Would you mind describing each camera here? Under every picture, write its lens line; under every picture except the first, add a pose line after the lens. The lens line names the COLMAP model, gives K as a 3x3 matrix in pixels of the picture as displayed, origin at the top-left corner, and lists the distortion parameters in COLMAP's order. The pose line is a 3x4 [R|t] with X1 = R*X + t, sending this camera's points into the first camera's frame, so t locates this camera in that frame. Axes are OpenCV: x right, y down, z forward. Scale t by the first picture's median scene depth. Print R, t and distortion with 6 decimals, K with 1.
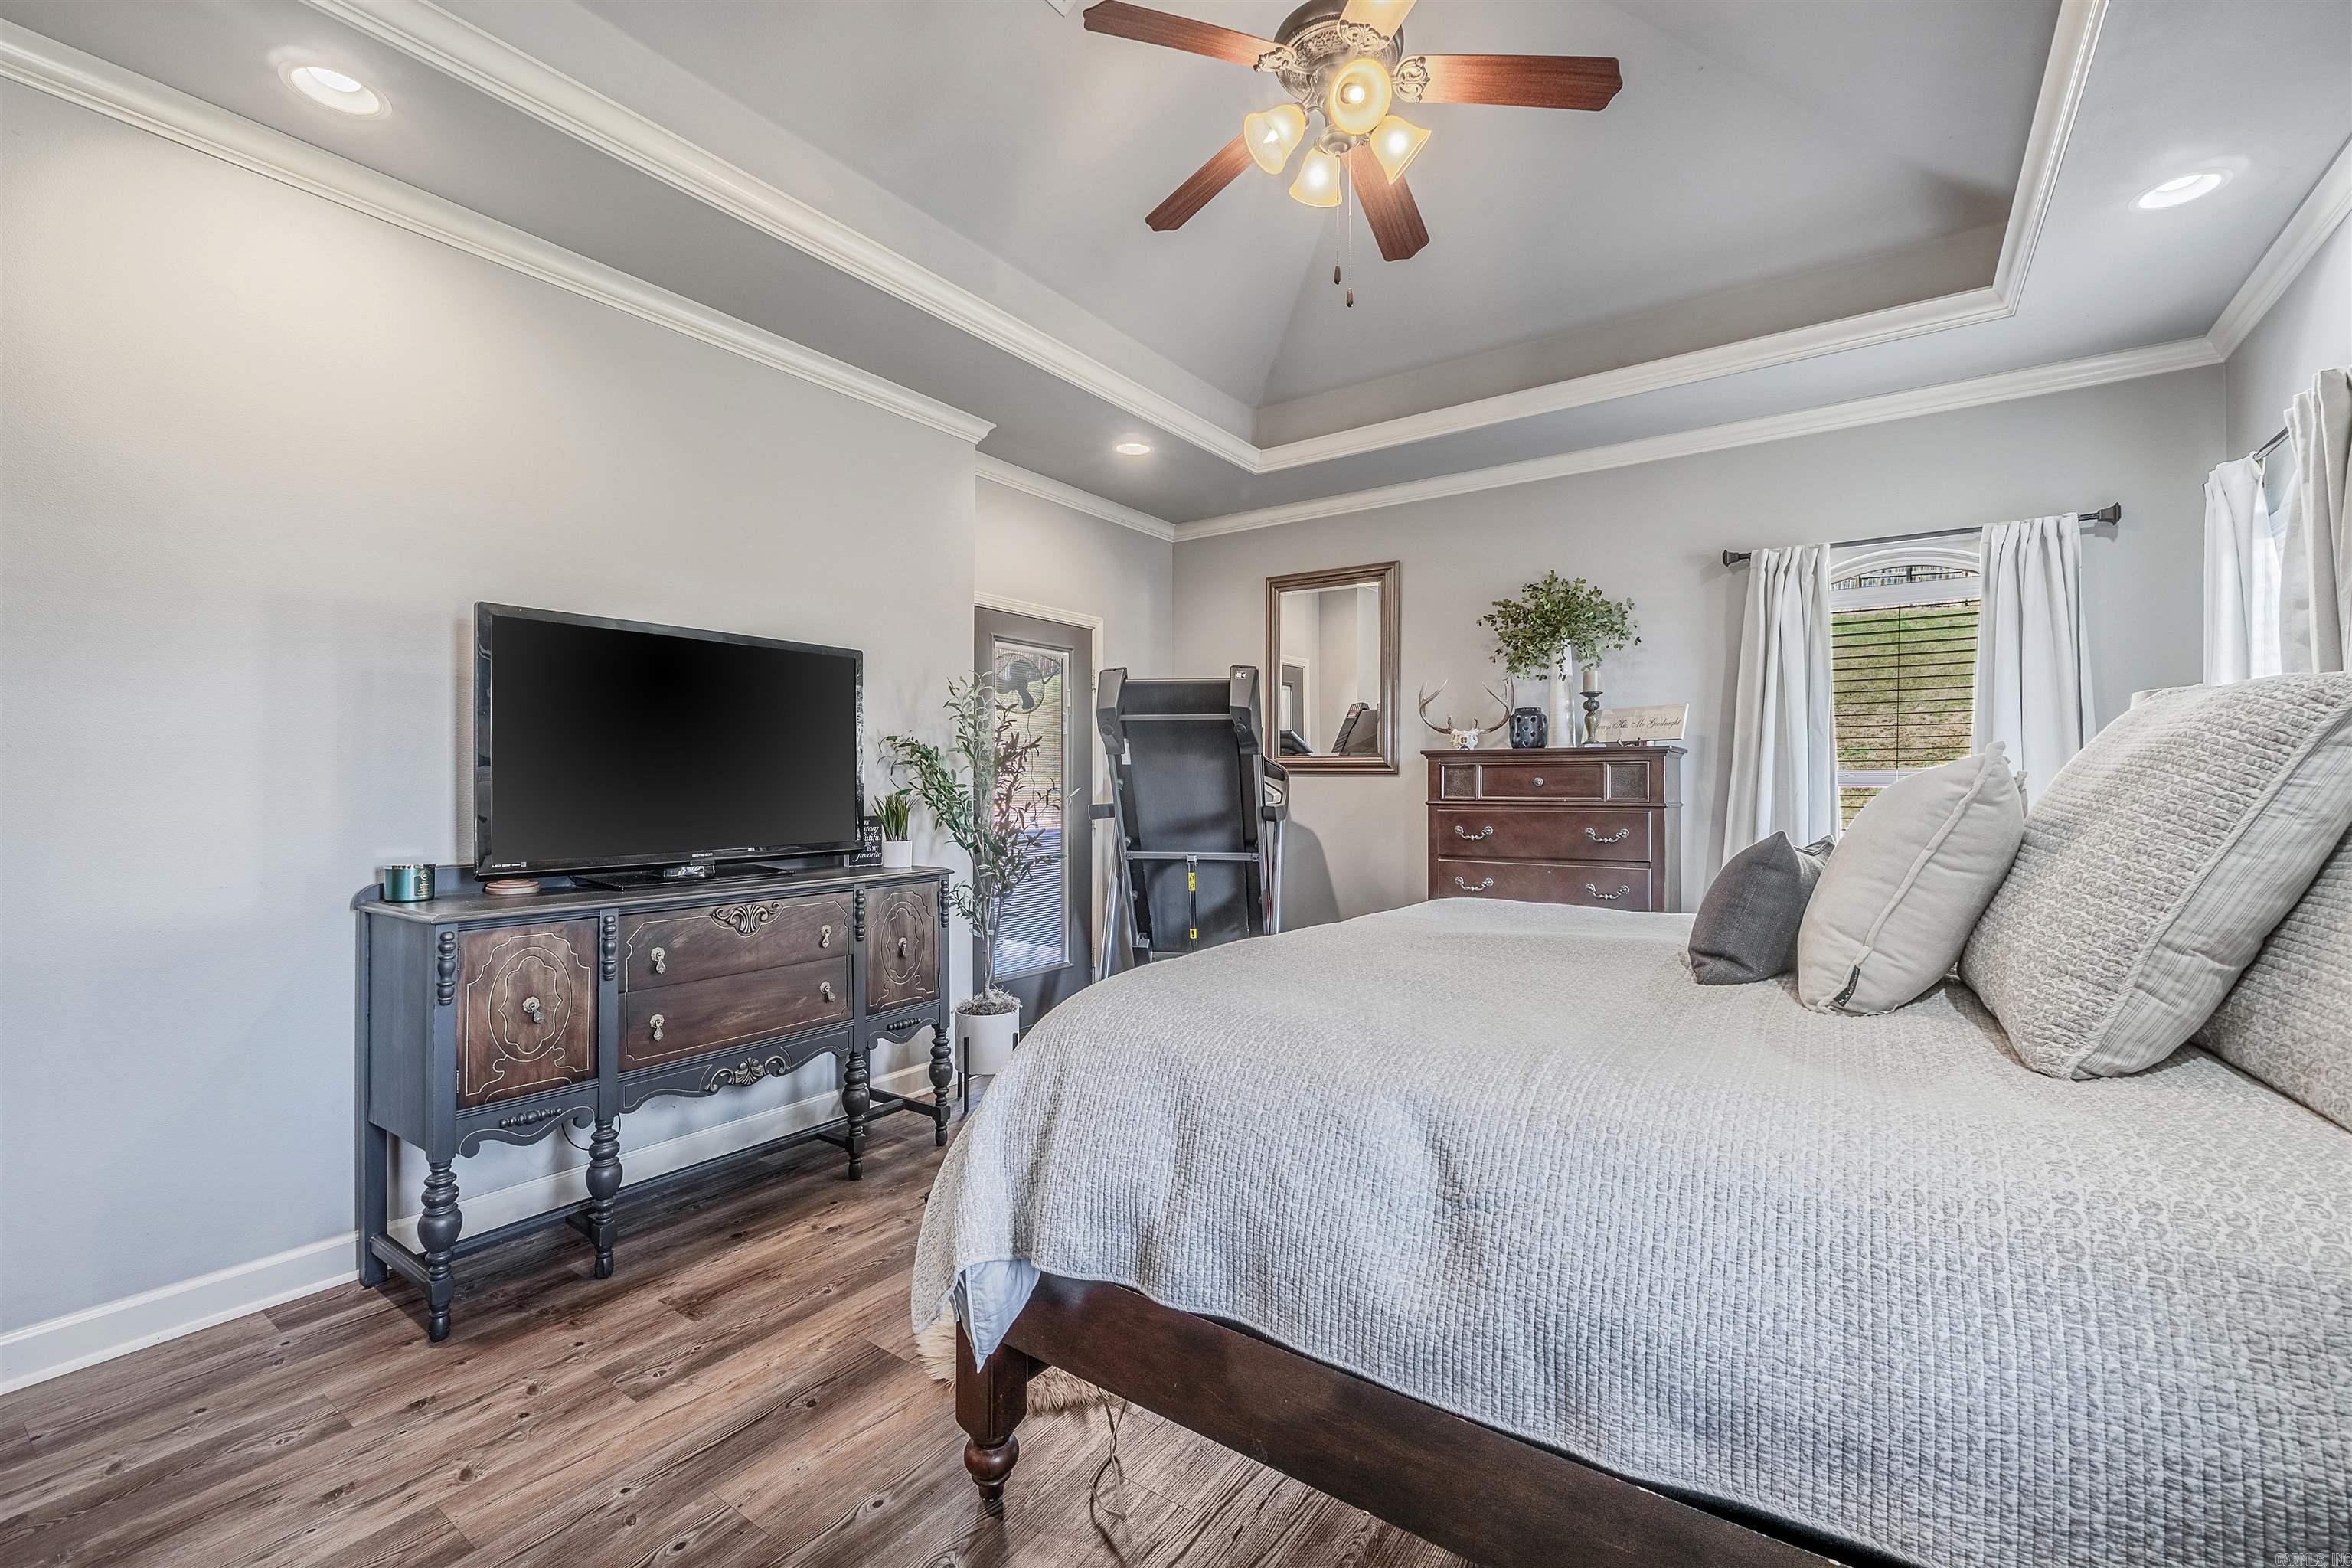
lens RADIAL K [[993.7, 0, 1171.3], [0, 993.7, 795.7], [0, 0, 1]] dist [-0.000460, -0.000051]
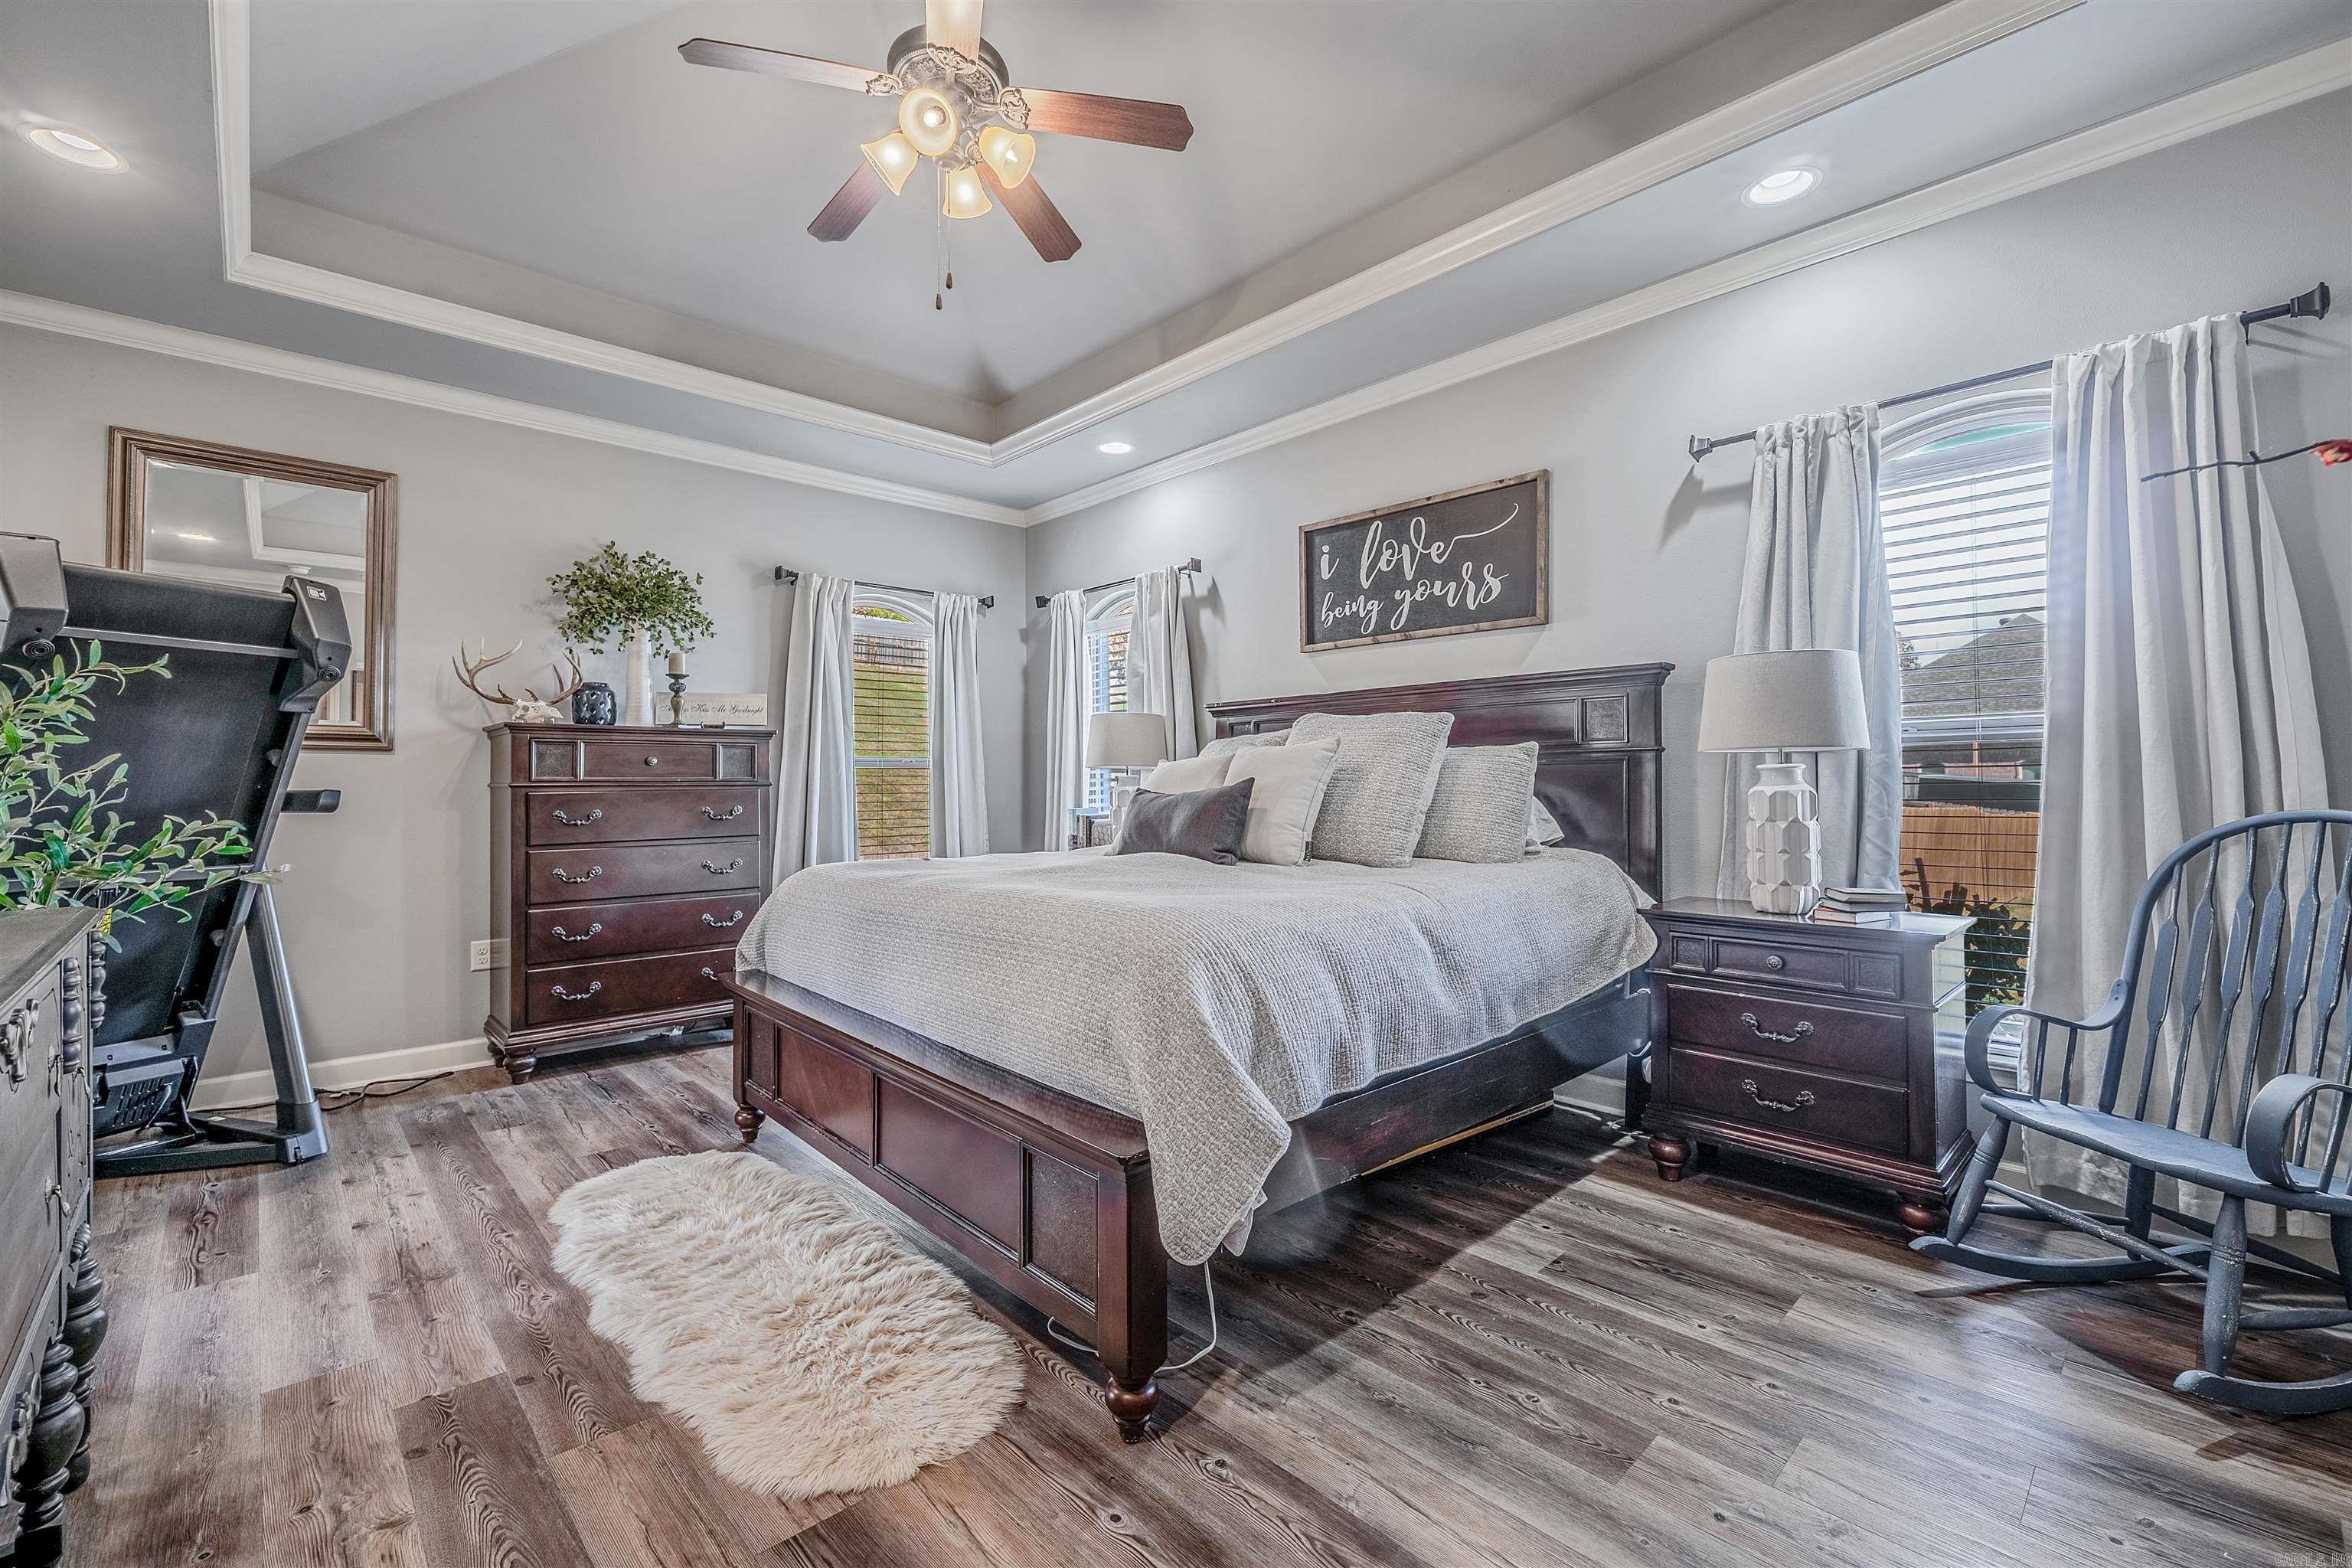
lens RADIAL K [[1006.5, 0, 1170.0], [0, 1006.5, 777.5], [0, 0, 1]] dist [-0.001780, -0.000377]
pose [[0.209820, 0.007631, 0.977710, -0.532089], [0.017153, 0.999787, -0.011485, 0.024078], [-0.977590, 0.019181, 0.209644, 0.334333]]
